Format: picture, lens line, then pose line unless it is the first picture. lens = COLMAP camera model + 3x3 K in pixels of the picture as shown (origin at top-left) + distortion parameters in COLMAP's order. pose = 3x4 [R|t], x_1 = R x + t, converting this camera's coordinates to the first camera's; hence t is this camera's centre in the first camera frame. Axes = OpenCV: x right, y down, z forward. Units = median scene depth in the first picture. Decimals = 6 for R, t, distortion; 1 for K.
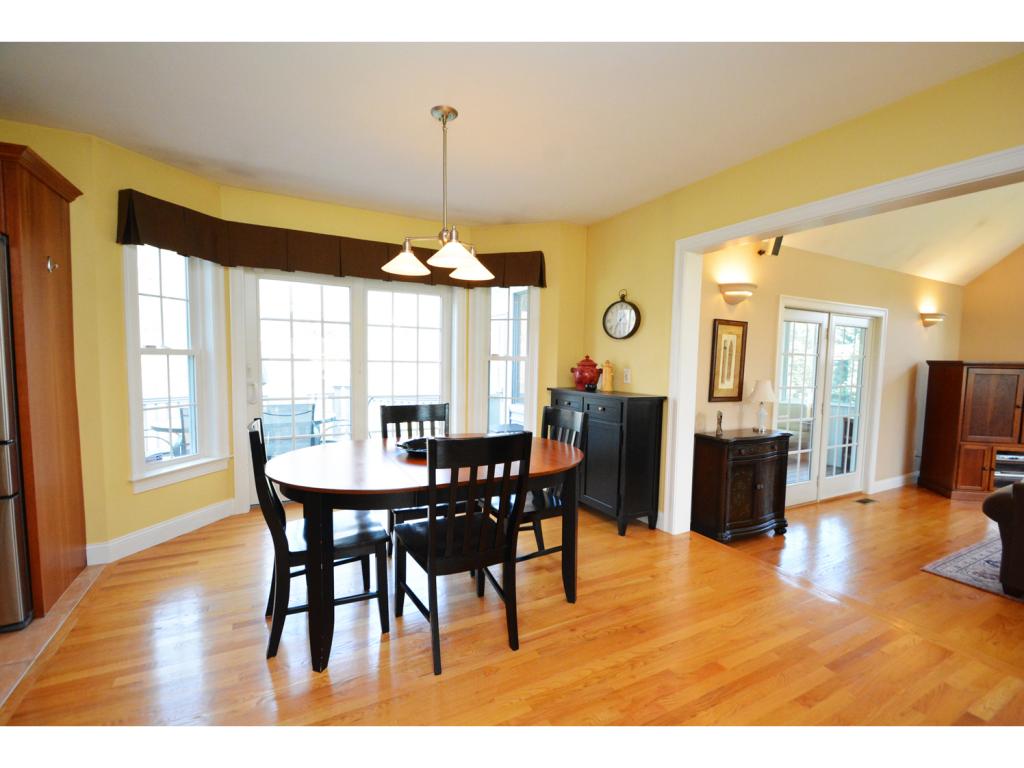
lens RADIAL K [[451.5, 0, 488.5], [0, 451.5, 394.6], [0, 0, 1]] dist [-0.008302, -0.002879]
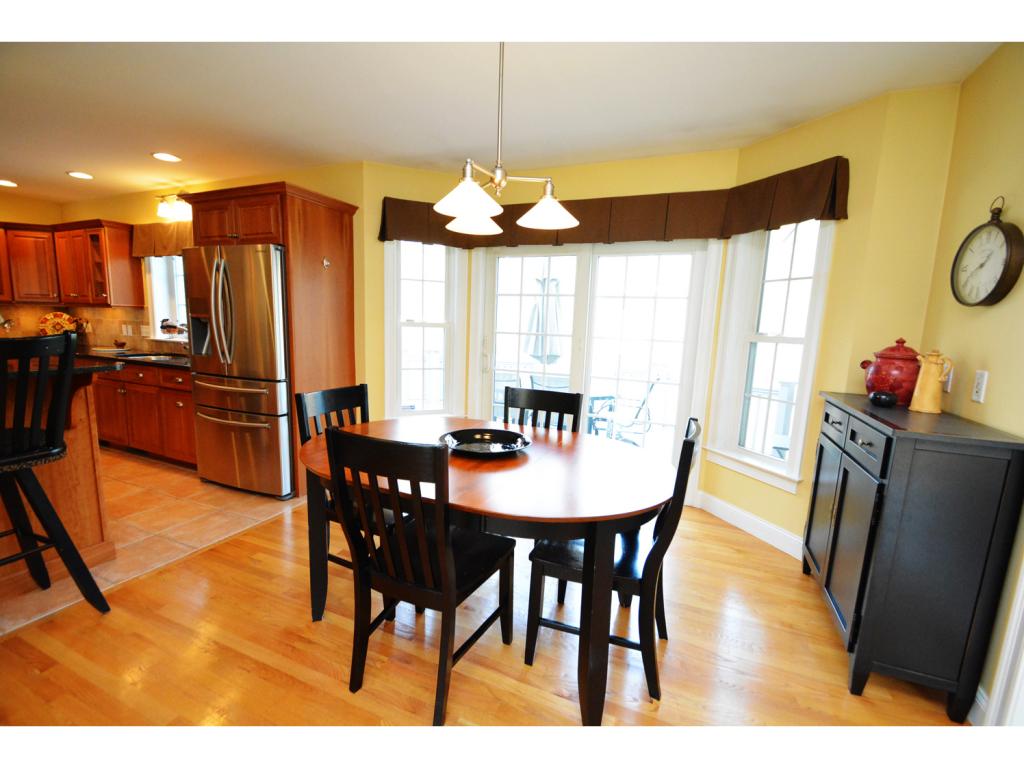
lens RADIAL K [[451.5, 0, 504.8], [0, 451.5, 390.4], [0, 0, 1]] dist [-0.008302, -0.002879]
pose [[0.633505, 0.120802, -0.764250, 0.355528], [-0.078590, 0.992675, 0.091763, -0.041110], [0.769737, 0.001930, 0.638359, 0.330017]]
